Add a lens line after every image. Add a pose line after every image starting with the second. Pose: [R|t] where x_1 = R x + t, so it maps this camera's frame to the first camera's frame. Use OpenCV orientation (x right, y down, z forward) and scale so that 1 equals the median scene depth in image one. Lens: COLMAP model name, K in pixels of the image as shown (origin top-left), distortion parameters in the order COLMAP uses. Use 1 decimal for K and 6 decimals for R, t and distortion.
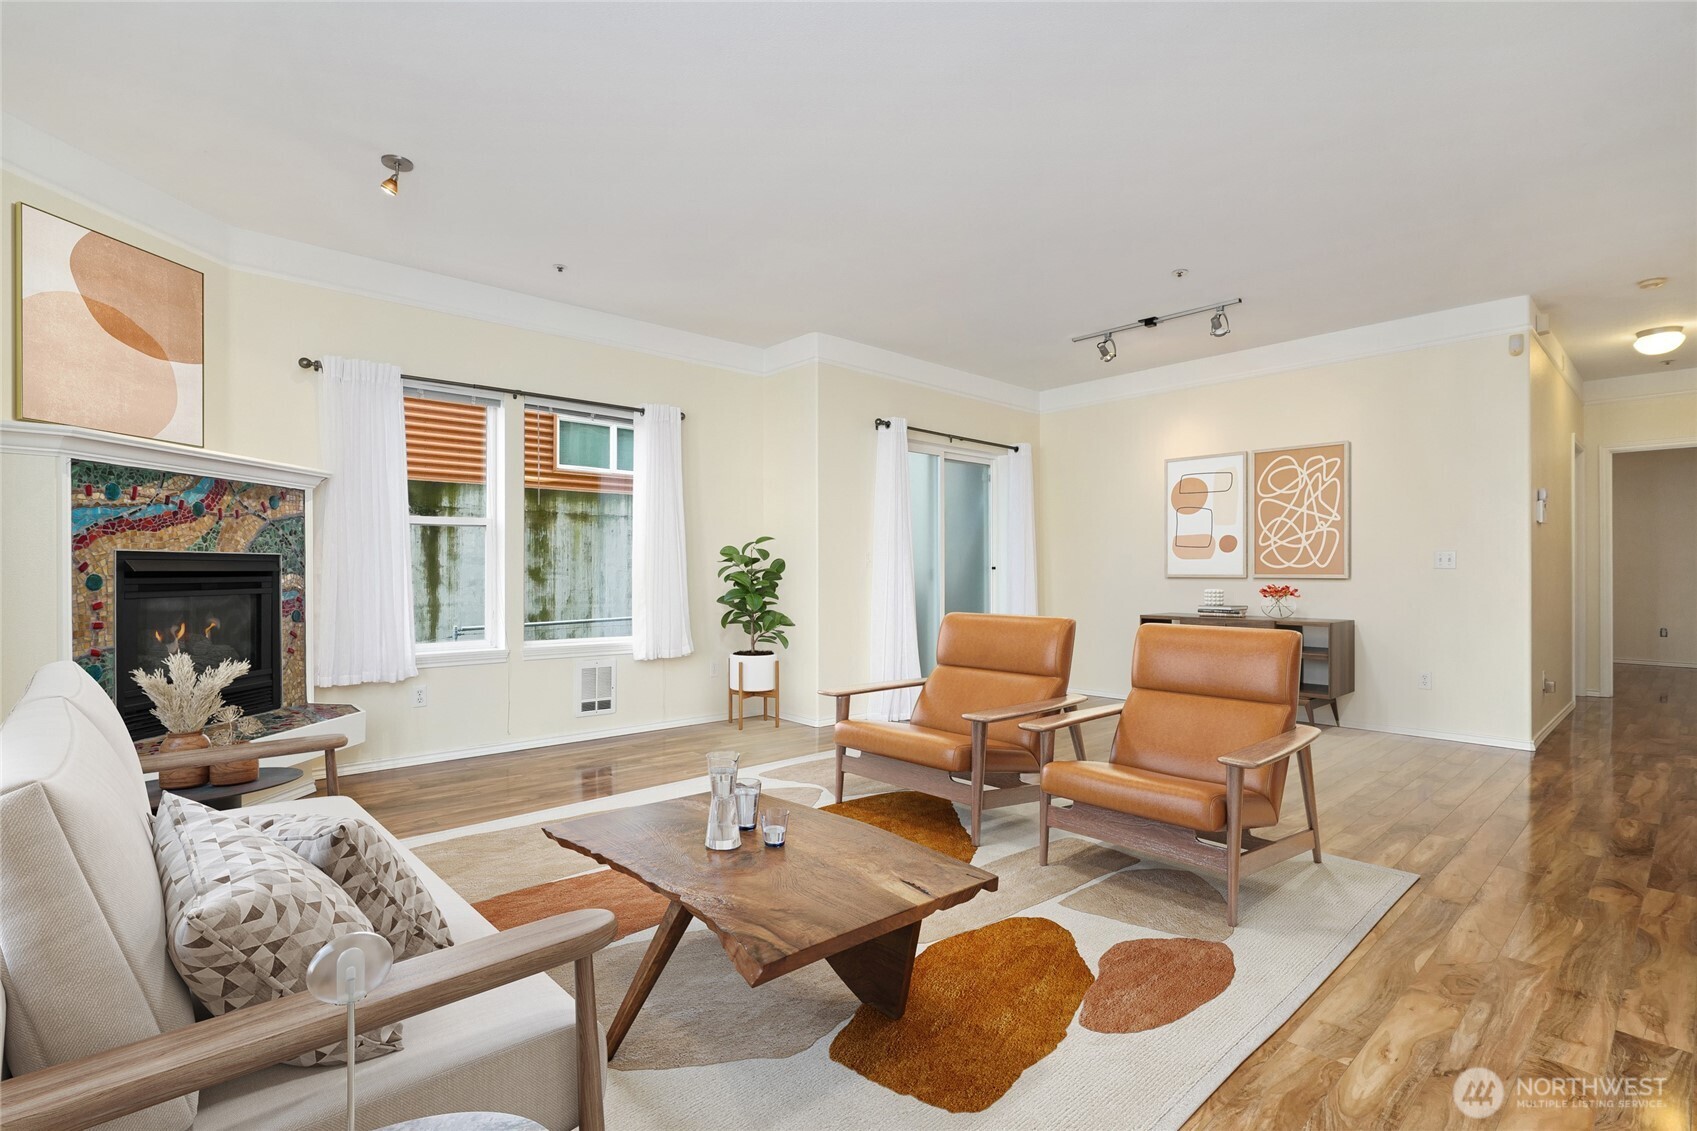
lens RADIAL K [[790.0, 0, 843.5], [0, 790.0, 560.5], [0, 0, 1]] dist [-0.015593, 0.003179]
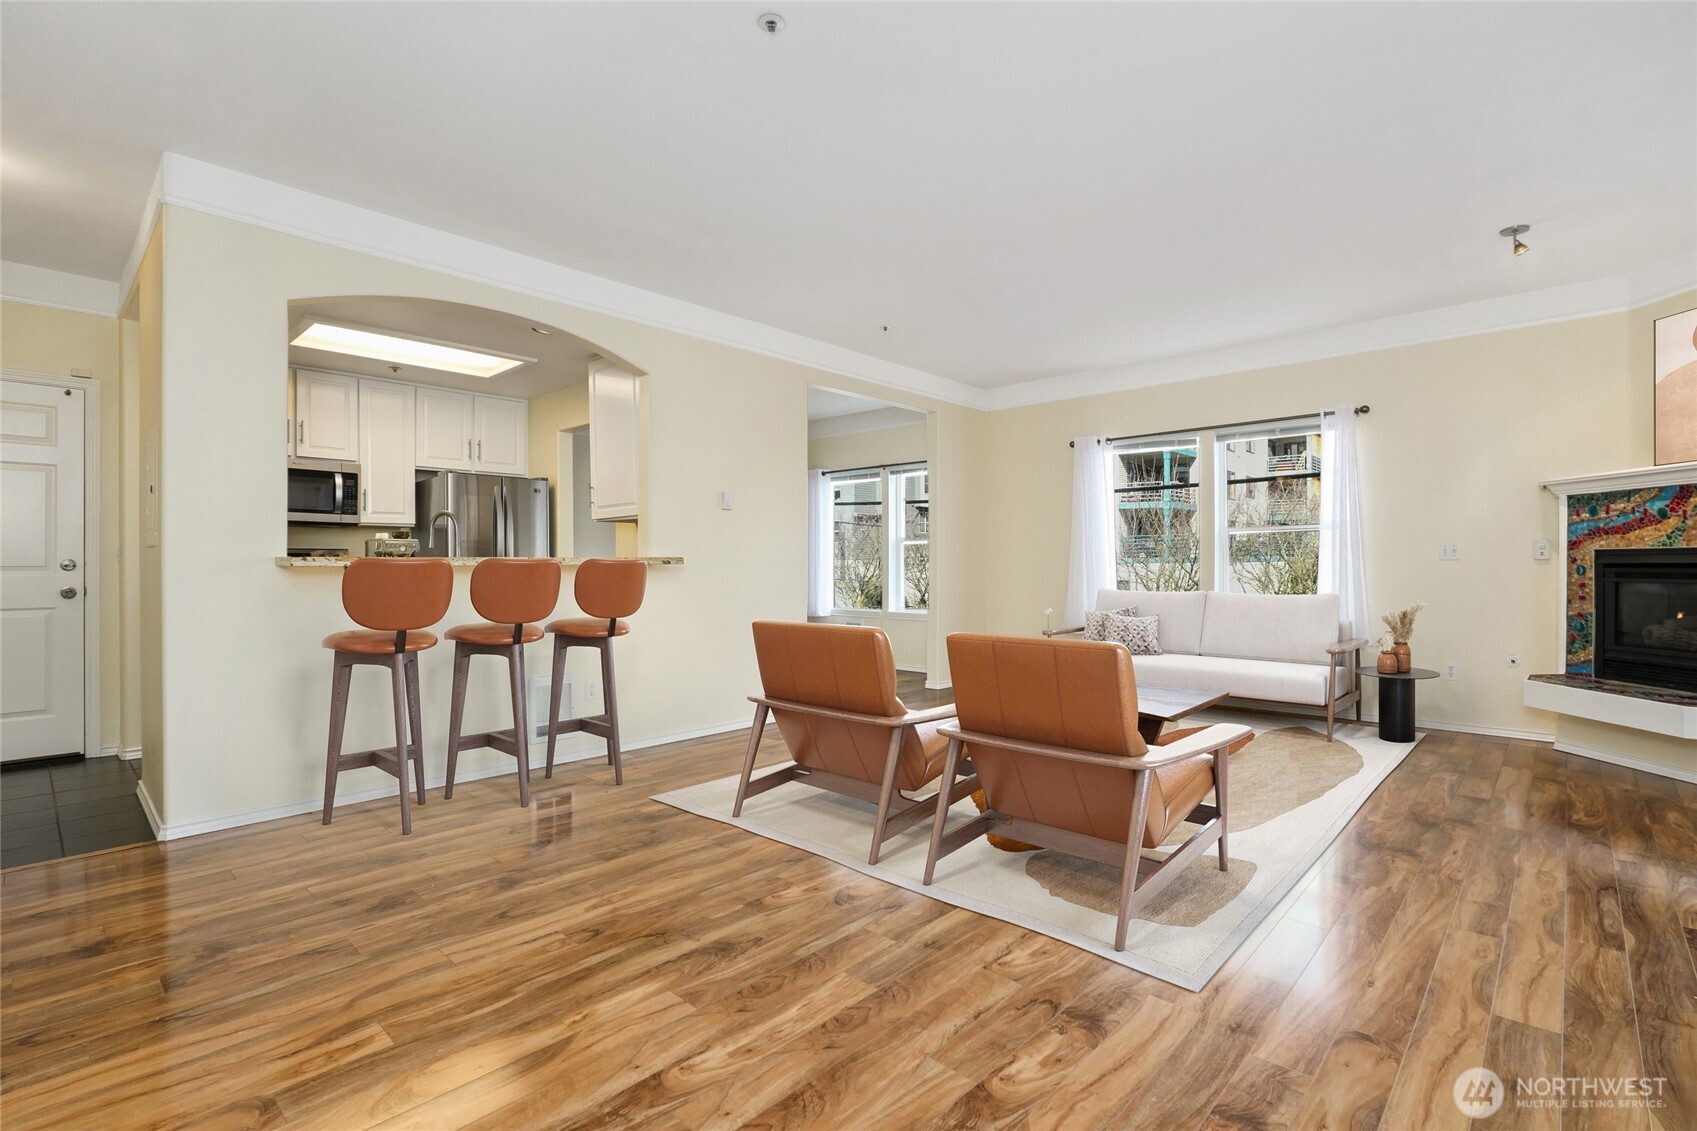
lens RADIAL K [[790.0, 0, 833.5], [0, 790.0, 561.3], [0, 0, 1]] dist [-0.015593, 0.003179]
pose [[-0.997736, 0.001611, -0.067230, 0.519009], [0.002793, 0.999843, -0.017502, 0.026003], [0.067191, -0.017650, -0.997584, 1.930756]]
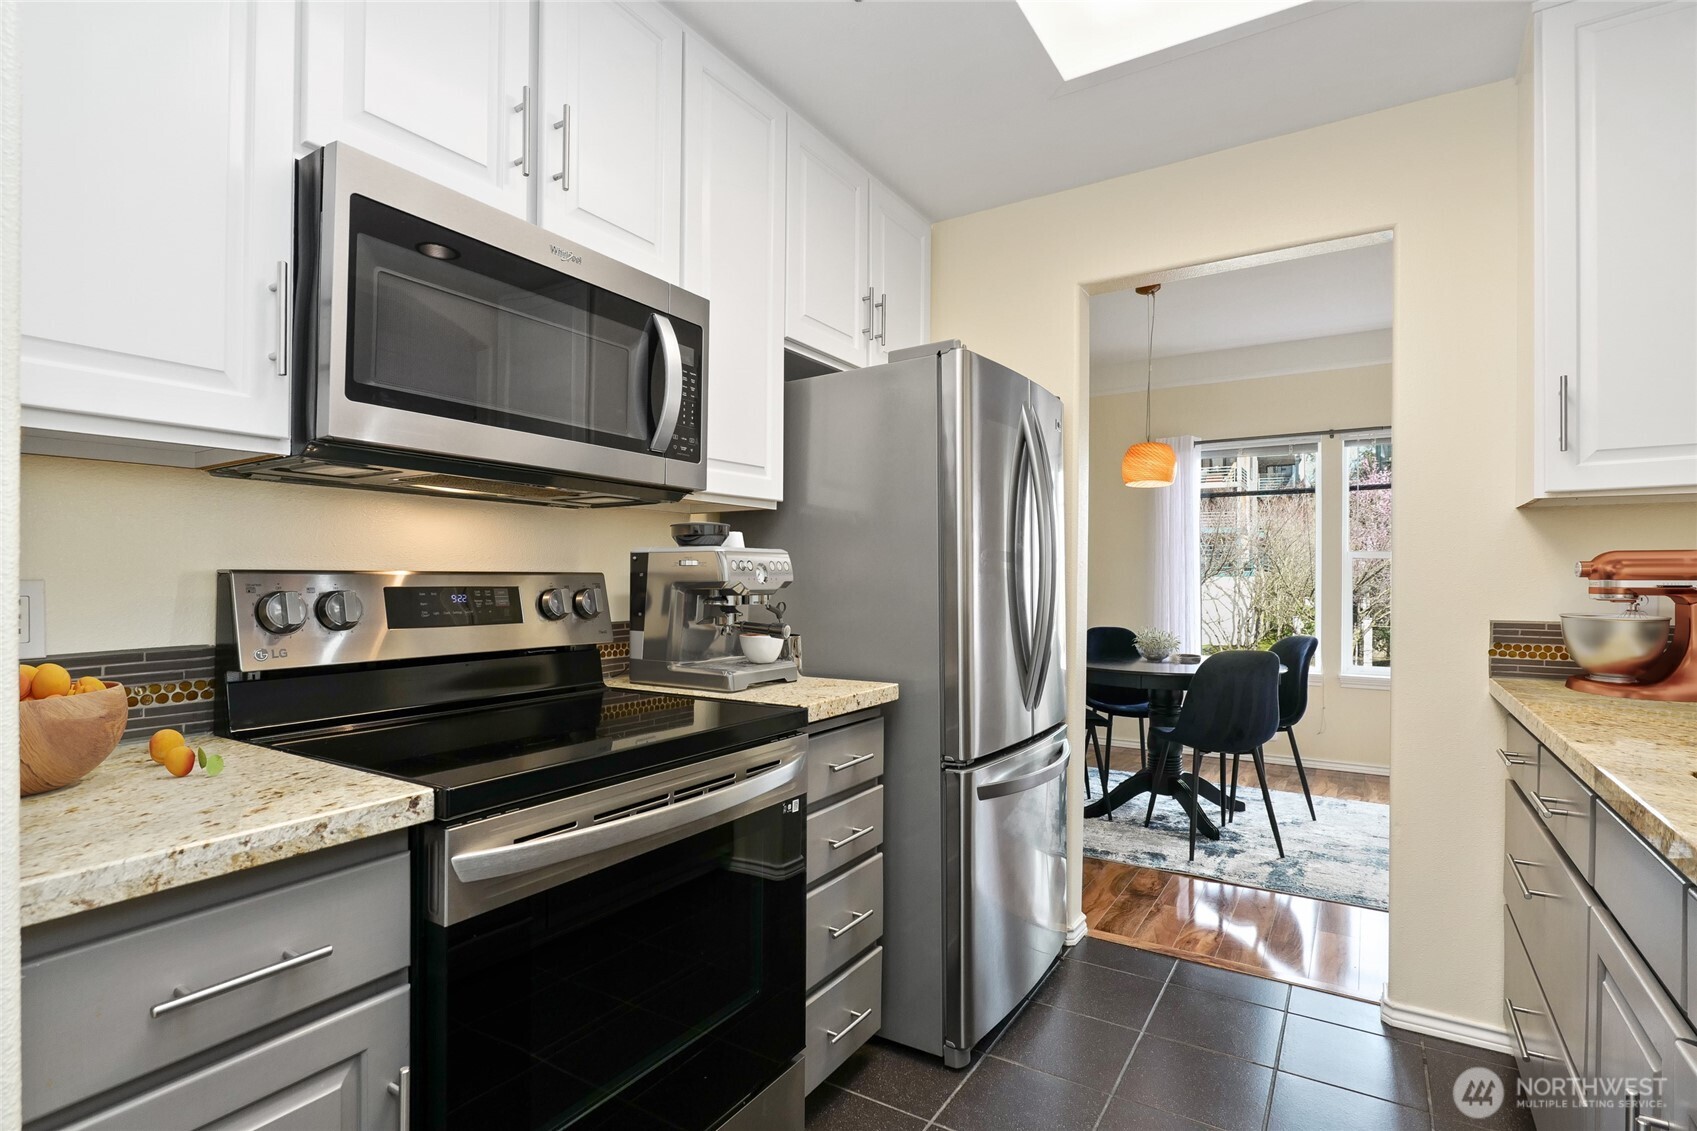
lens RADIAL K [[833.1, 0, 850.5], [0, 833.1, 577.3], [0, 0, 1]] dist [0.010410, -0.000260]
pose [[-0.961349, -0.003150, -0.275314, 1.458481], [0.001064, 0.999885, -0.015155, -0.018505], [0.275329, -0.014862, -0.961235, 0.773316]]
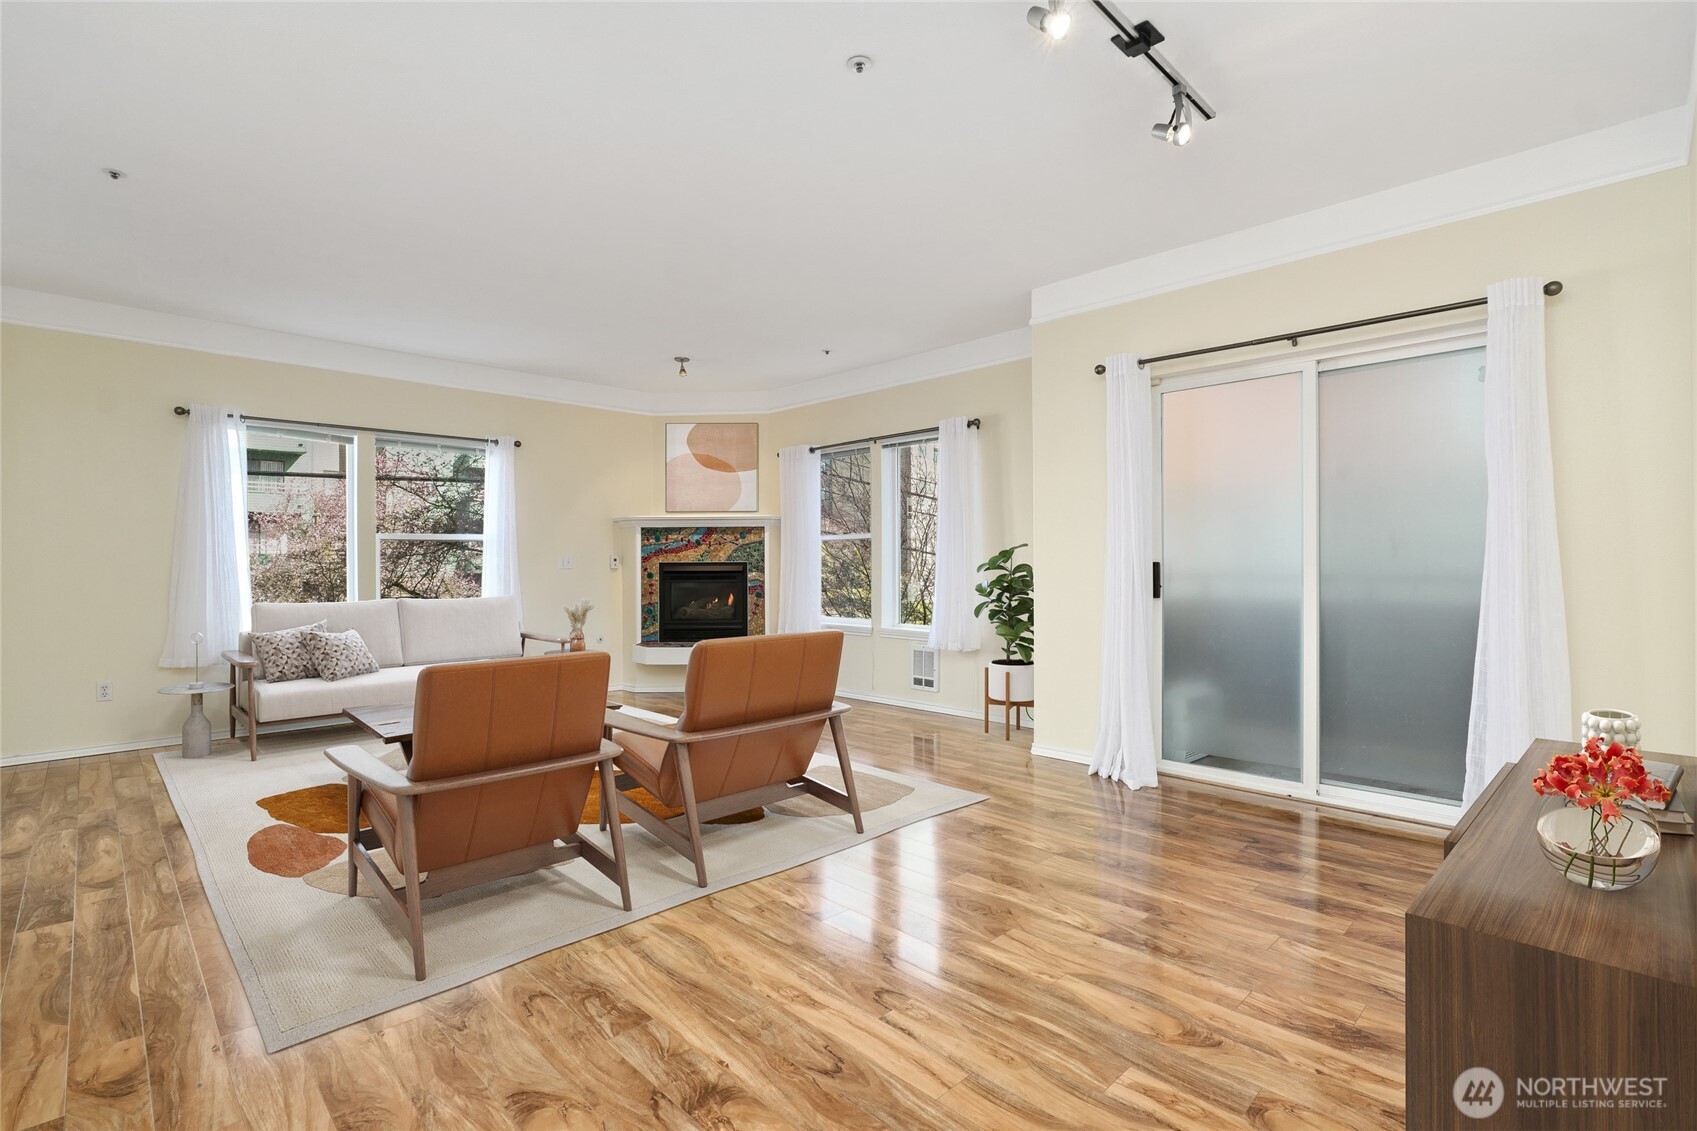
lens RADIAL K [[790.0, 0, 860.1], [0, 790.0, 568.7], [0, 0, 1]] dist [-0.015593, 0.003179]
pose [[0.048981, -0.000621, -0.998800, 1.258711], [0.017094, 0.999854, 0.000216, 0.013615], [0.998653, -0.017084, 0.048984, 1.206142]]
